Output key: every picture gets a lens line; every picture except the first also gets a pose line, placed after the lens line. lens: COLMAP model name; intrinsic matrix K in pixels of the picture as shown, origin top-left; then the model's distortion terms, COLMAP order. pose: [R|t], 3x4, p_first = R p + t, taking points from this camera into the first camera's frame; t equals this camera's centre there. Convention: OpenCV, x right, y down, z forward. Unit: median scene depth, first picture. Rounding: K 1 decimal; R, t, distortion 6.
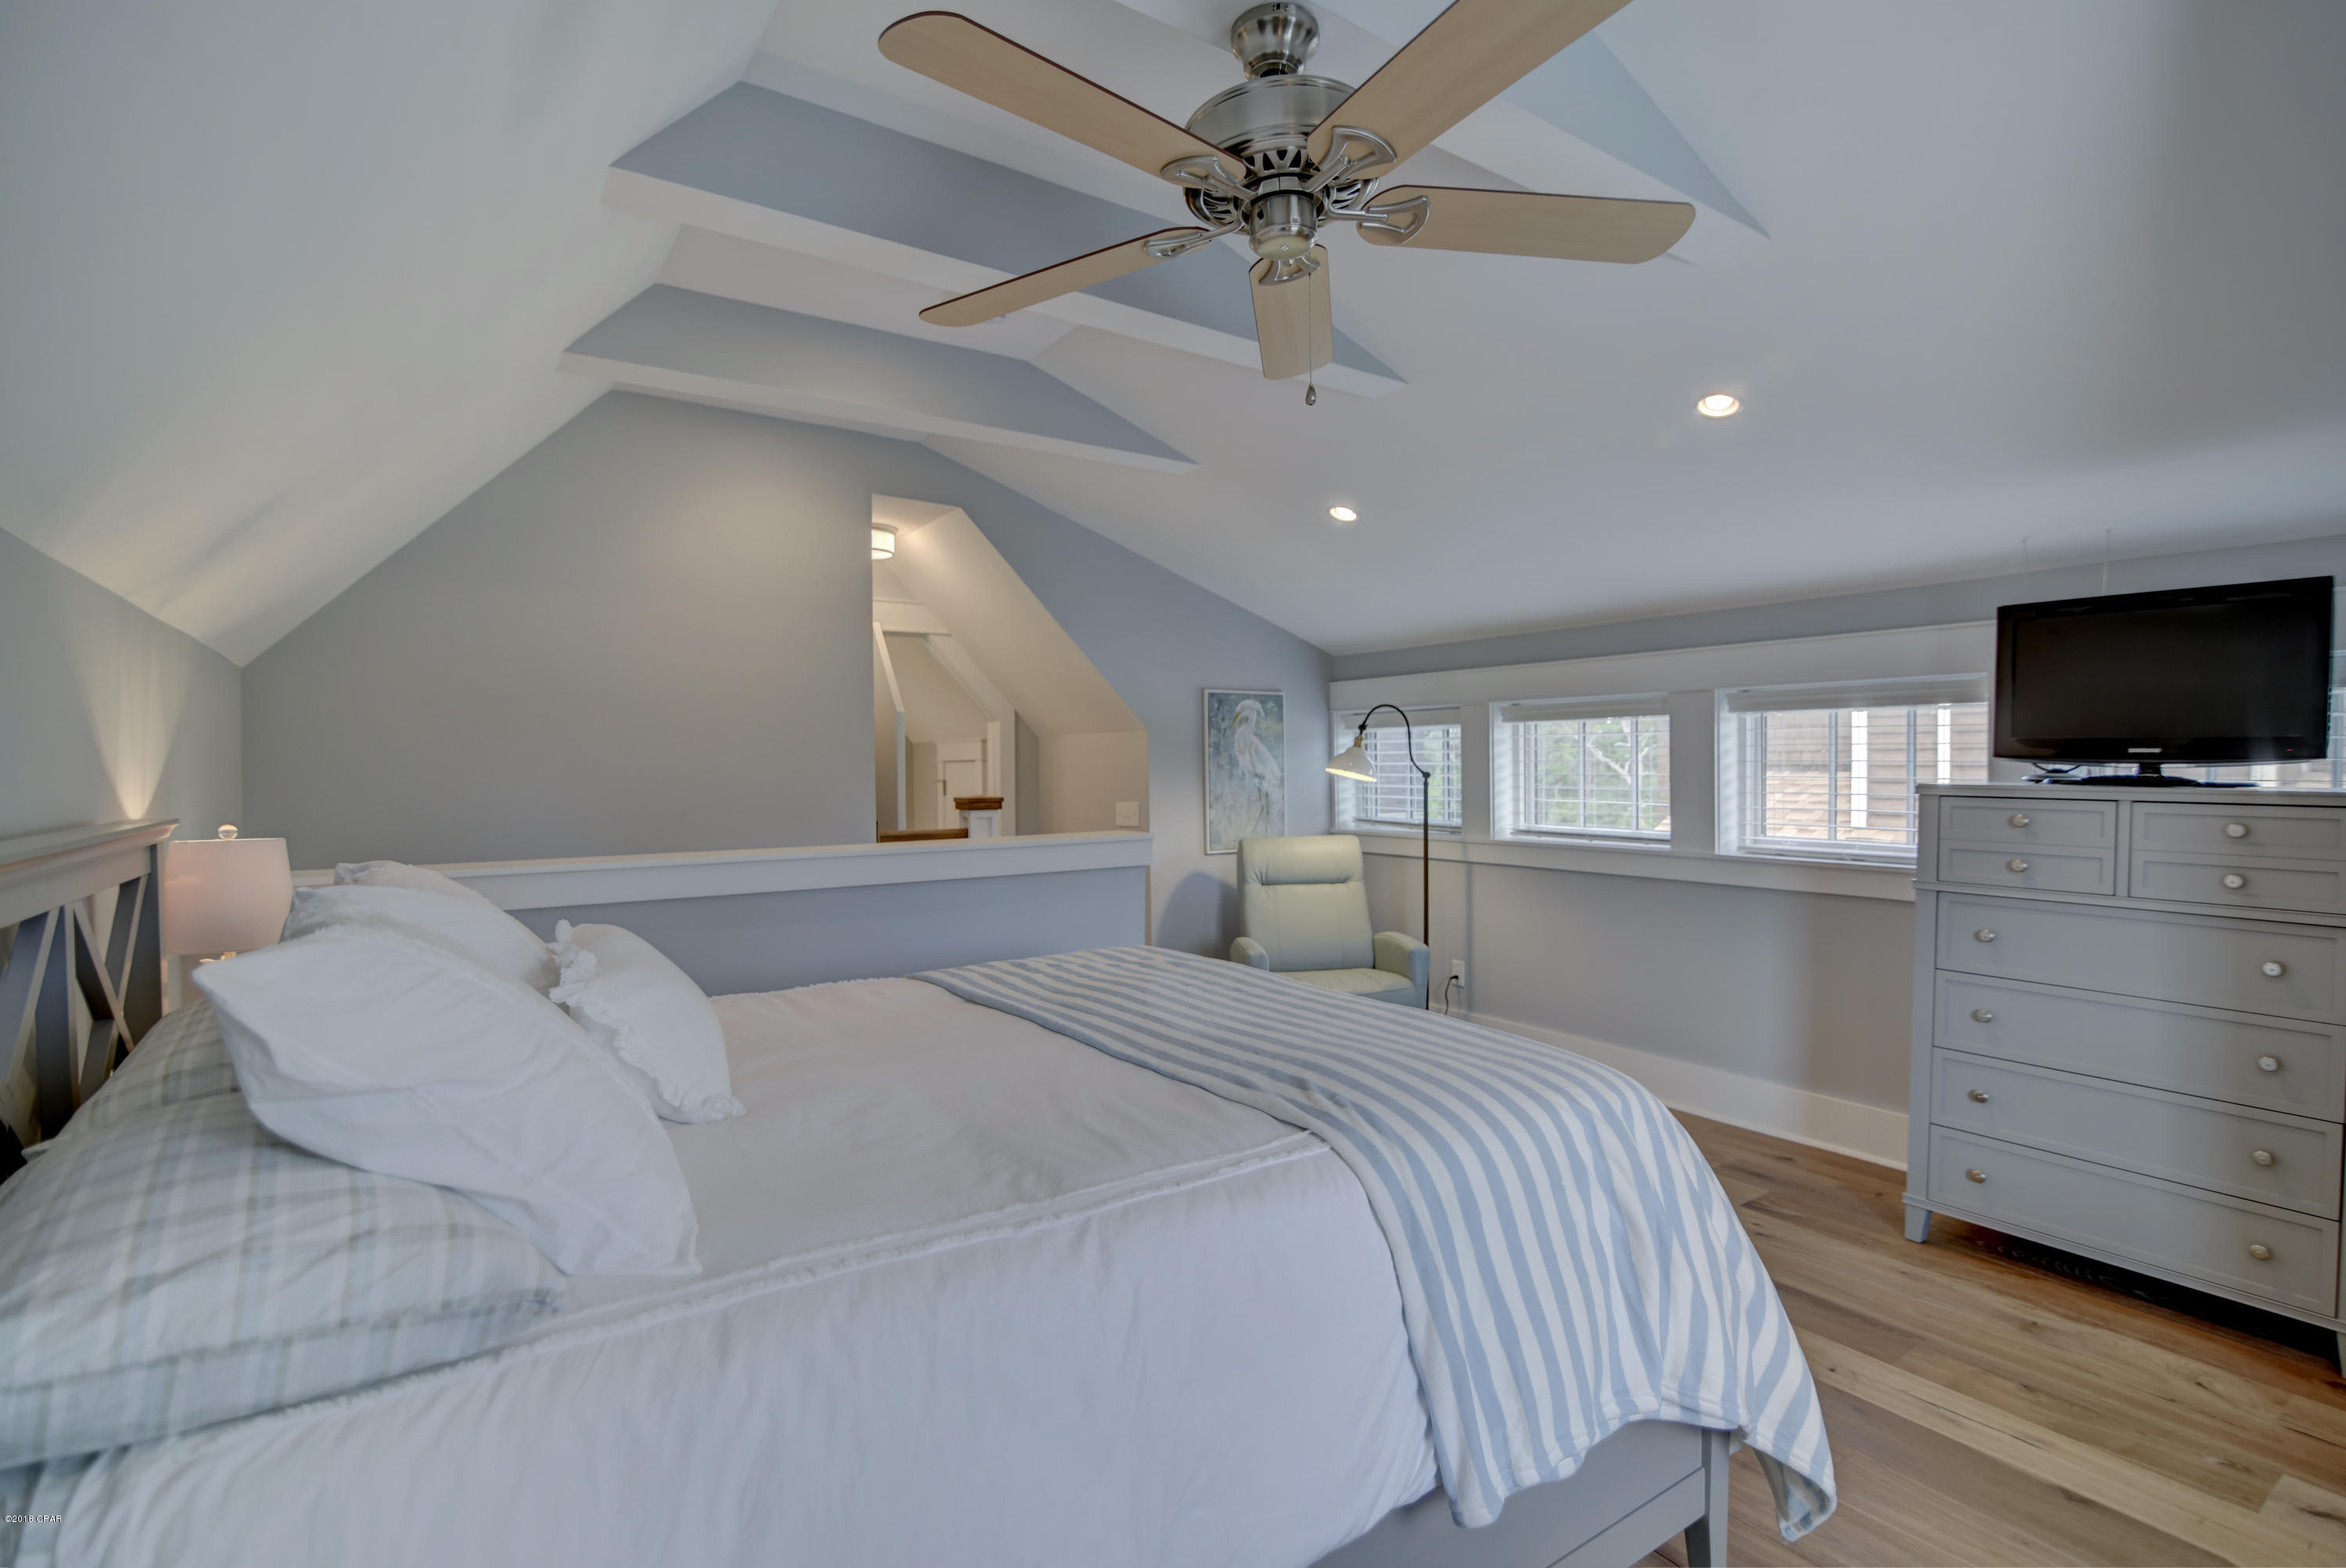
lens RADIAL K [[1095.6, 0, 1181.5], [0, 1095.6, 777.4], [0, 0, 1]] dist [-0.014849, 0.000060]
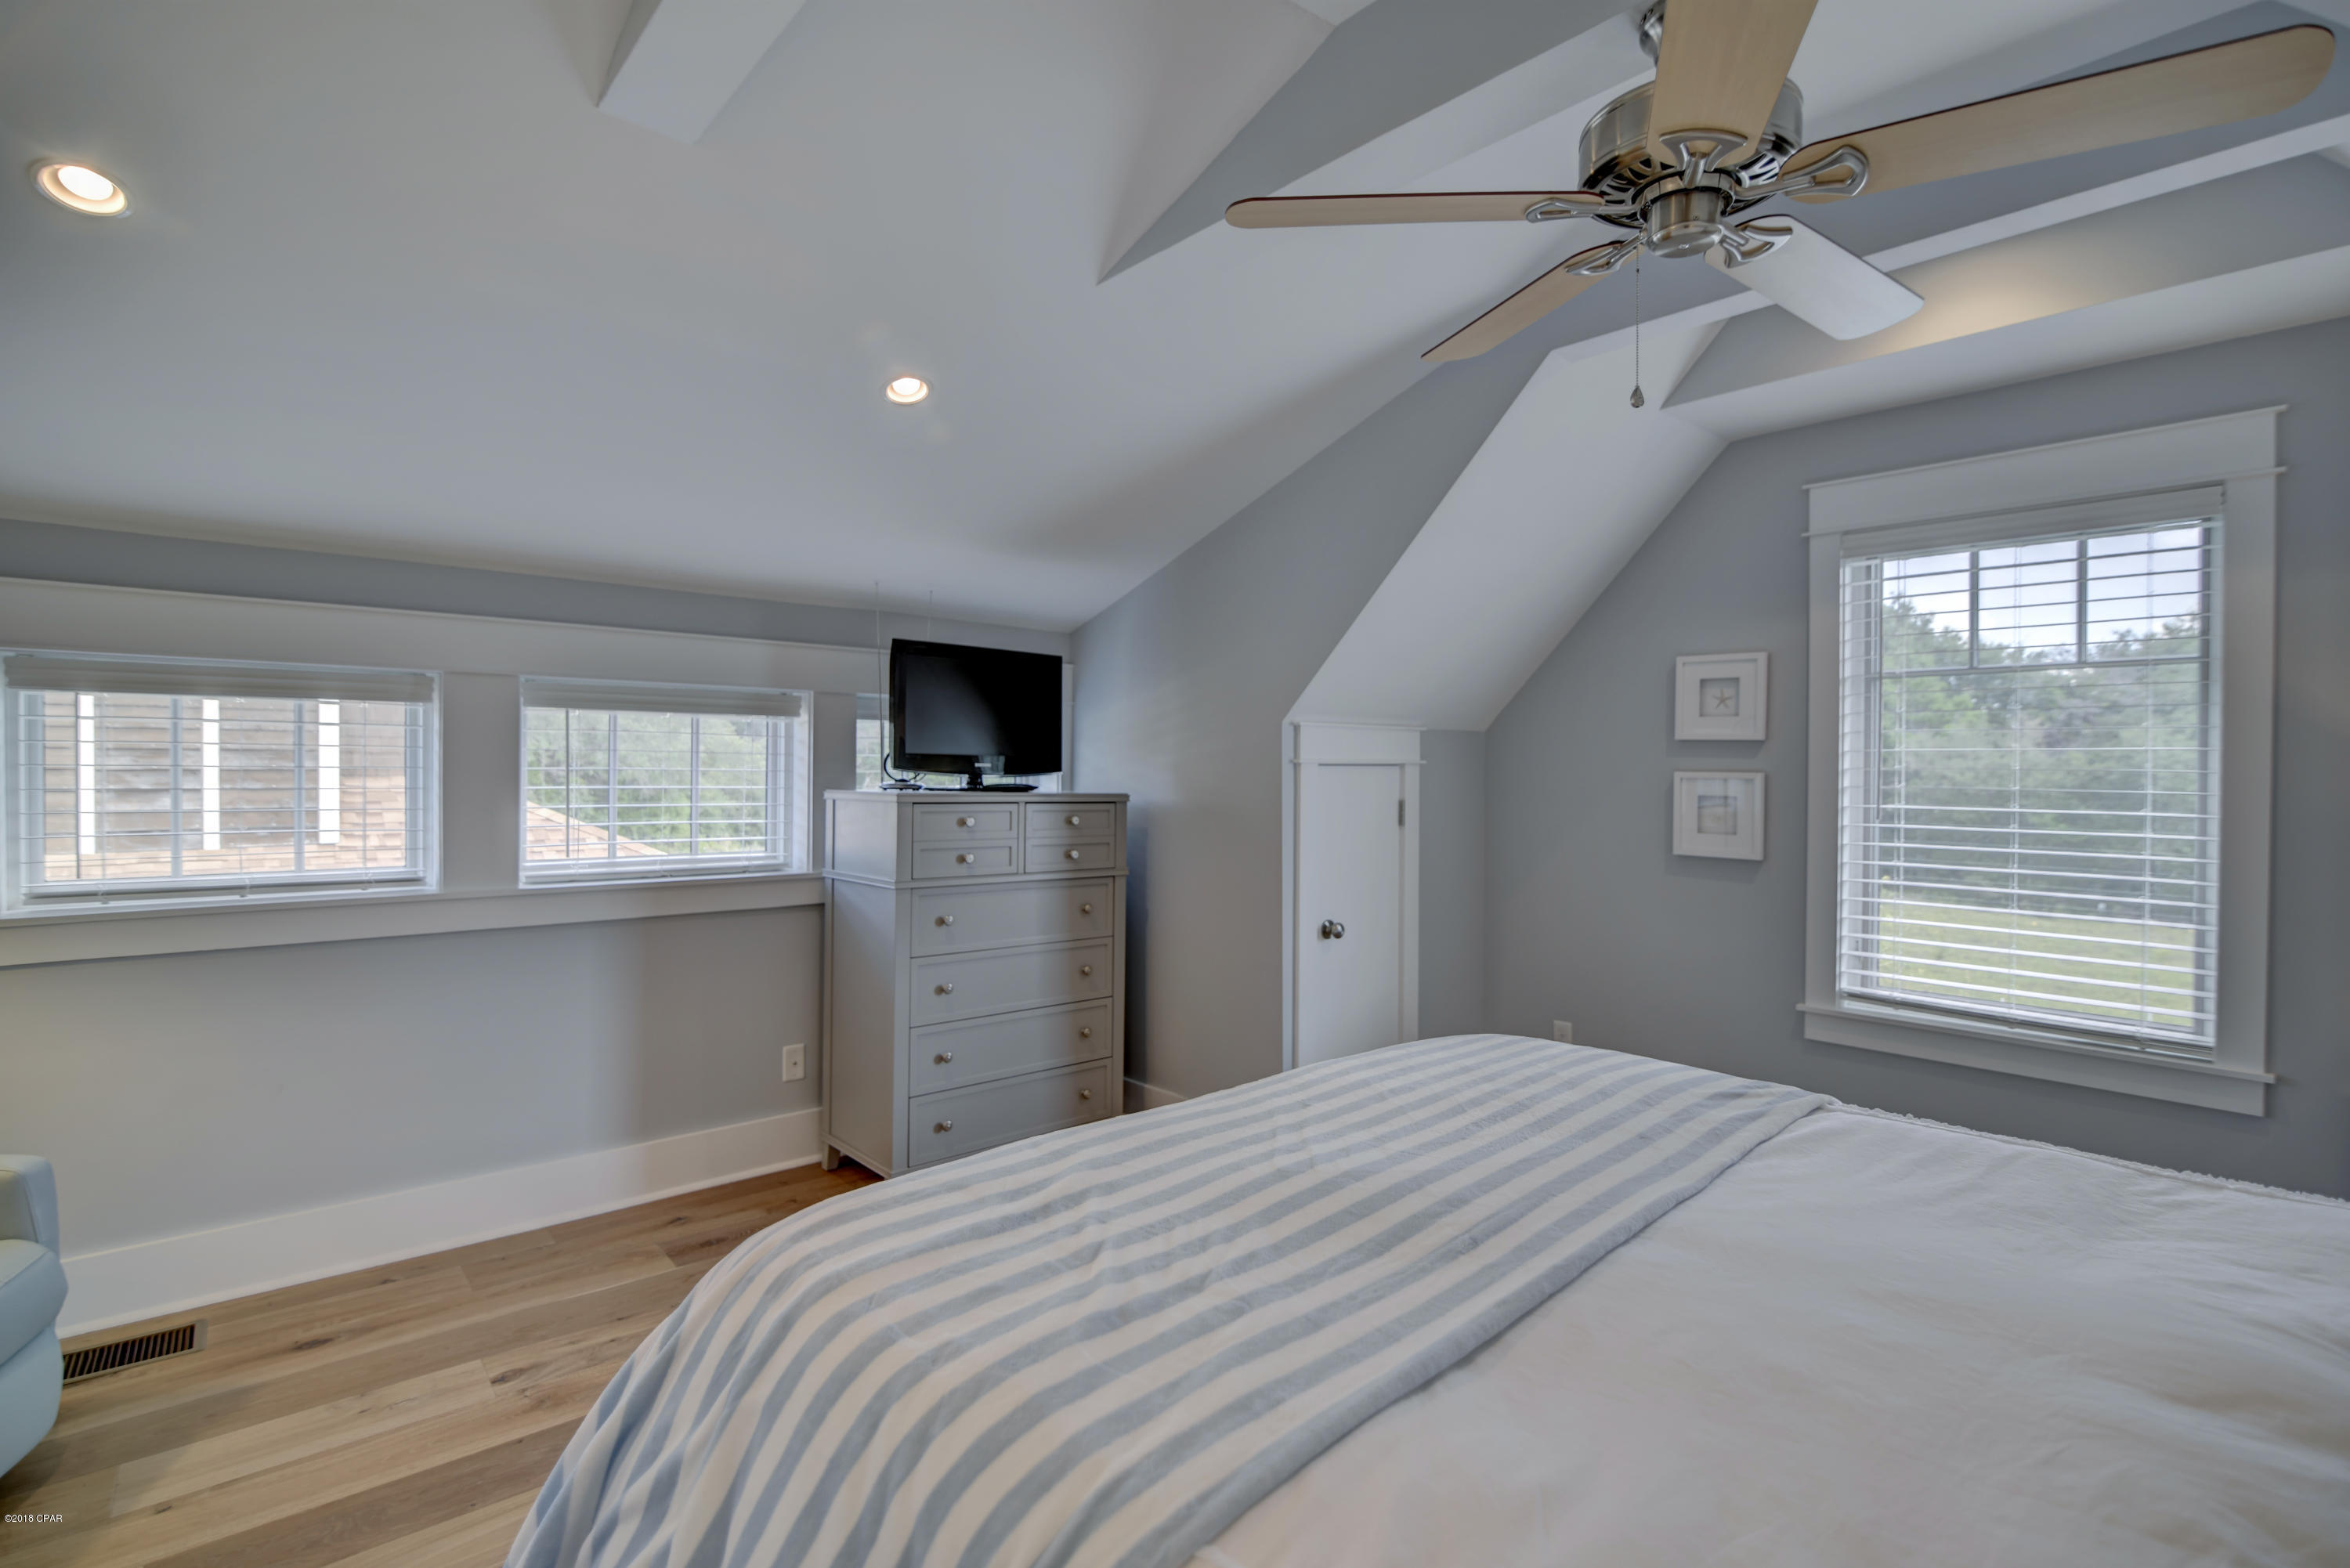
lens RADIAL K [[1086.2, 0, 1161.8], [0, 1086.2, 773.8], [0, 0, 1]] dist [-0.015464, 0.001236]
pose [[-0.120828, -0.000947, 0.992673, -0.262826], [0.005011, 0.999986, 0.001564, -0.008251], [-0.992661, 0.005163, -0.120821, 0.519491]]
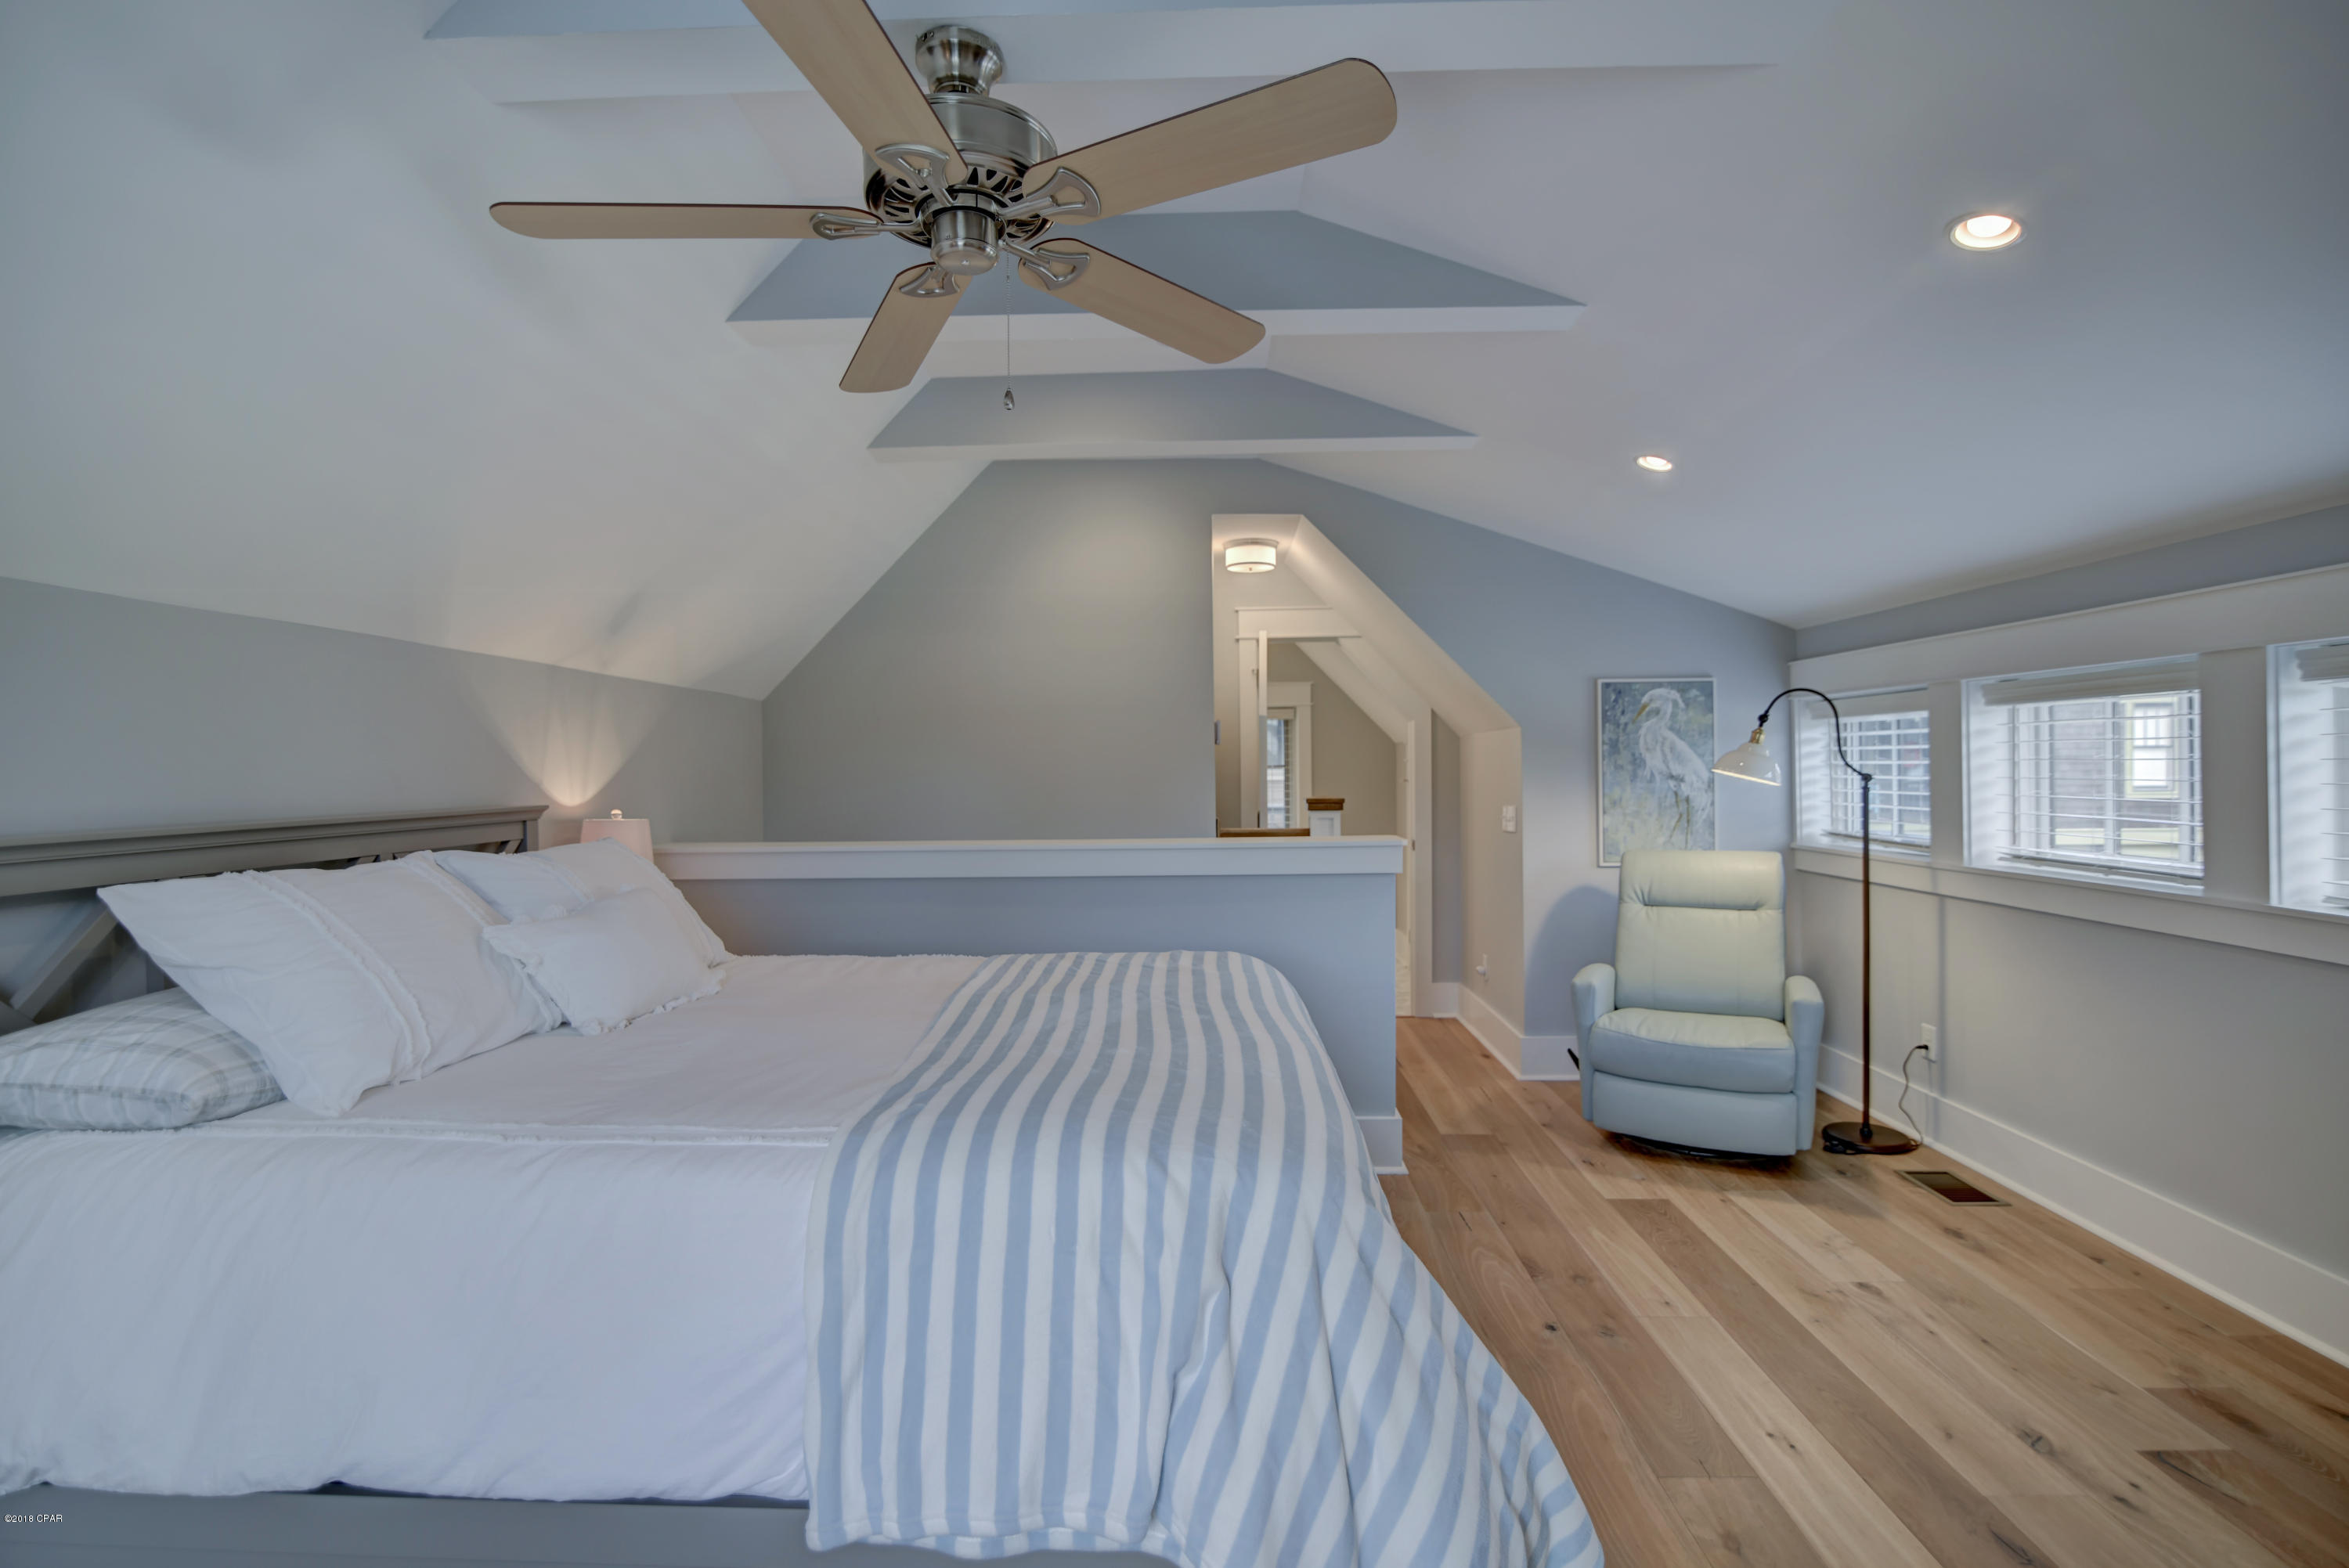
lens RADIAL K [[1085.7, 0, 1161.3], [0, 1085.7, 773.8], [0, 0, 1]] dist [-0.015464, 0.001236]
pose [[0.806672, 0.002578, -0.590993, 0.273246], [-0.002626, 0.999996, 0.000778, -0.004392], [0.590993, 0.000925, 0.806676, 0.096779]]
